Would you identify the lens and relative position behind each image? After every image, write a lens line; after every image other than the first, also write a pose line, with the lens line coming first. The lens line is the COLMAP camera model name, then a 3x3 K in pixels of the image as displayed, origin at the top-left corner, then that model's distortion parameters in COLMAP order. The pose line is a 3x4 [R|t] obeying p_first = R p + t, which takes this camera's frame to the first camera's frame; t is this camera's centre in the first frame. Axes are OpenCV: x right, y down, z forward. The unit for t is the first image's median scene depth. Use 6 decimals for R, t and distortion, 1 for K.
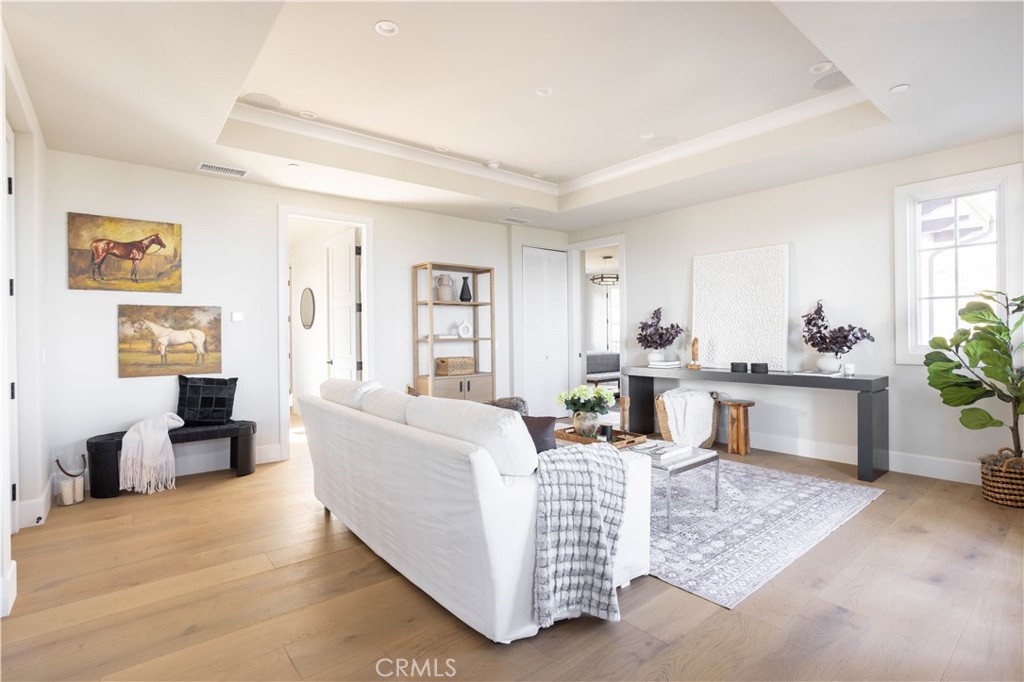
lens RADIAL K [[495.5, 0, 513.0], [0, 495.5, 338.0], [0, 0, 1]] dist [-0.006797, 0.005590]
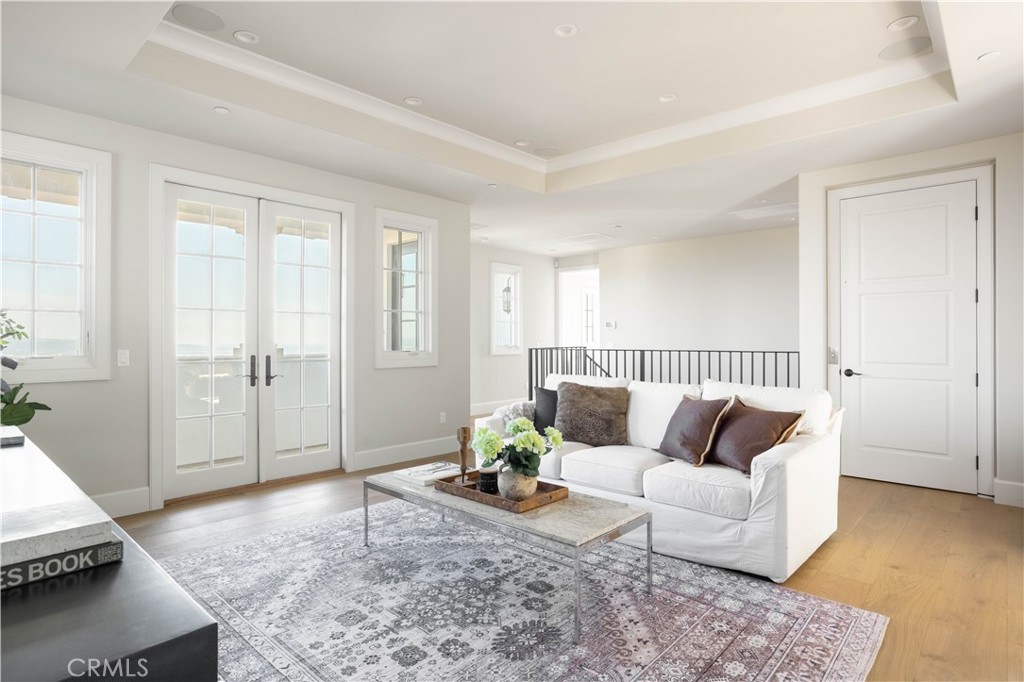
lens RADIAL K [[544.3, 0, 511.5], [0, 544.3, 341.5], [0, 0, 1]] dist [-0.000575, -0.000056]
pose [[-0.990205, 0.012978, -0.139015, 0.238229], [0.012228, 0.999906, 0.006247, -0.005243], [0.139083, 0.004486, -0.990271, 1.609304]]
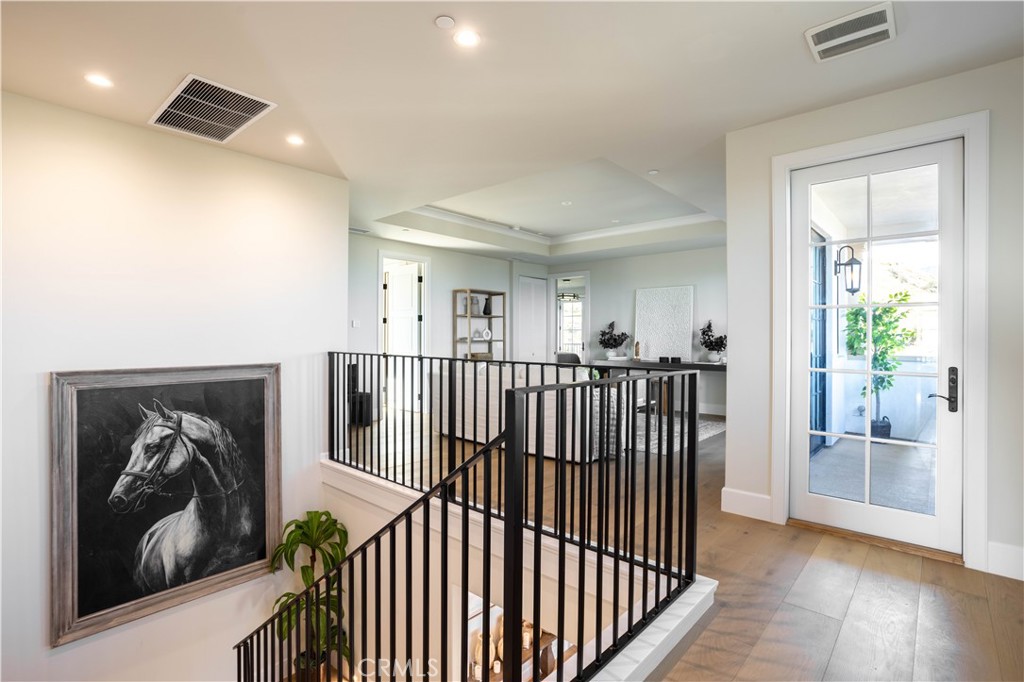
lens RADIAL K [[495.5, 0, 511.5], [0, 495.5, 340.2], [0, 0, 1]] dist [-0.006797, 0.005590]
pose [[0.987931, 0.012800, 0.154365, -0.257193], [-0.012391, 0.999917, -0.003614, 0.005569], [-0.154399, 0.001657, 0.988007, -0.470239]]
